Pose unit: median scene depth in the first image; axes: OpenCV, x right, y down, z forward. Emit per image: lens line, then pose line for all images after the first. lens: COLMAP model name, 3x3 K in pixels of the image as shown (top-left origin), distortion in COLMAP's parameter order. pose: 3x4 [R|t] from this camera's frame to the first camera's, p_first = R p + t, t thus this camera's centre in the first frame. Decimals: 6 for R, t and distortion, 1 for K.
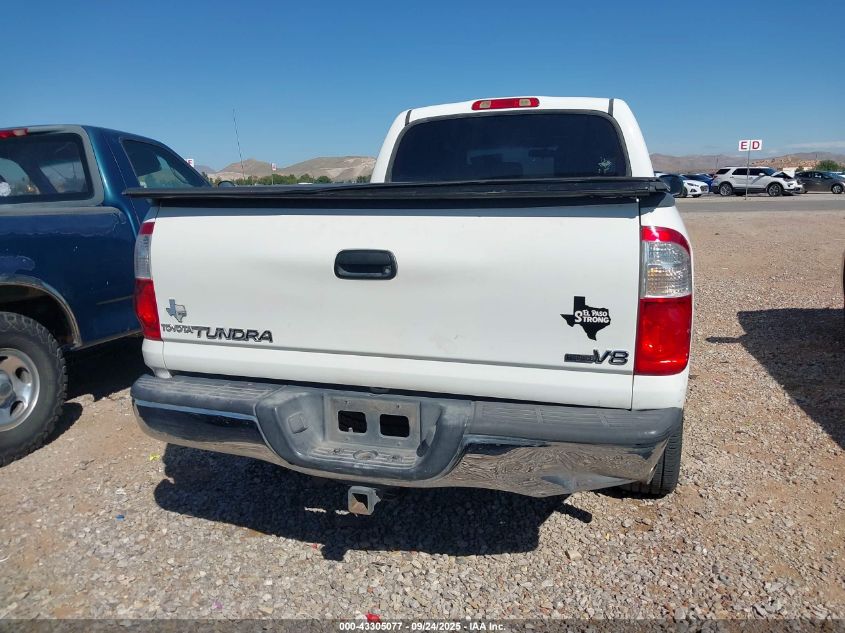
lens RADIAL K [[670.5, 0, 422.5], [0, 670.5, 316.5], [0, 0, 1]] dist [0.035539, -0.015631]
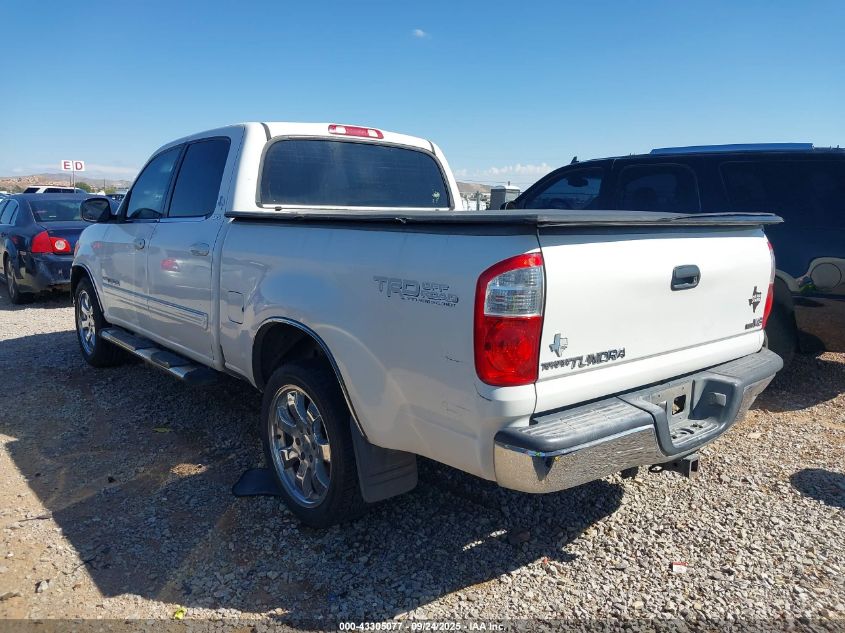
lens RADIAL K [[670.5, 0, 422.5], [0, 670.5, 316.5], [0, 0, 1]] dist [0.035539, -0.015631]
pose [[0.511588, -0.113553, 0.851694, -1.243475], [0.138139, 0.989204, 0.048911, -0.118965], [-0.848054, 0.092630, 0.521751, 0.668189]]
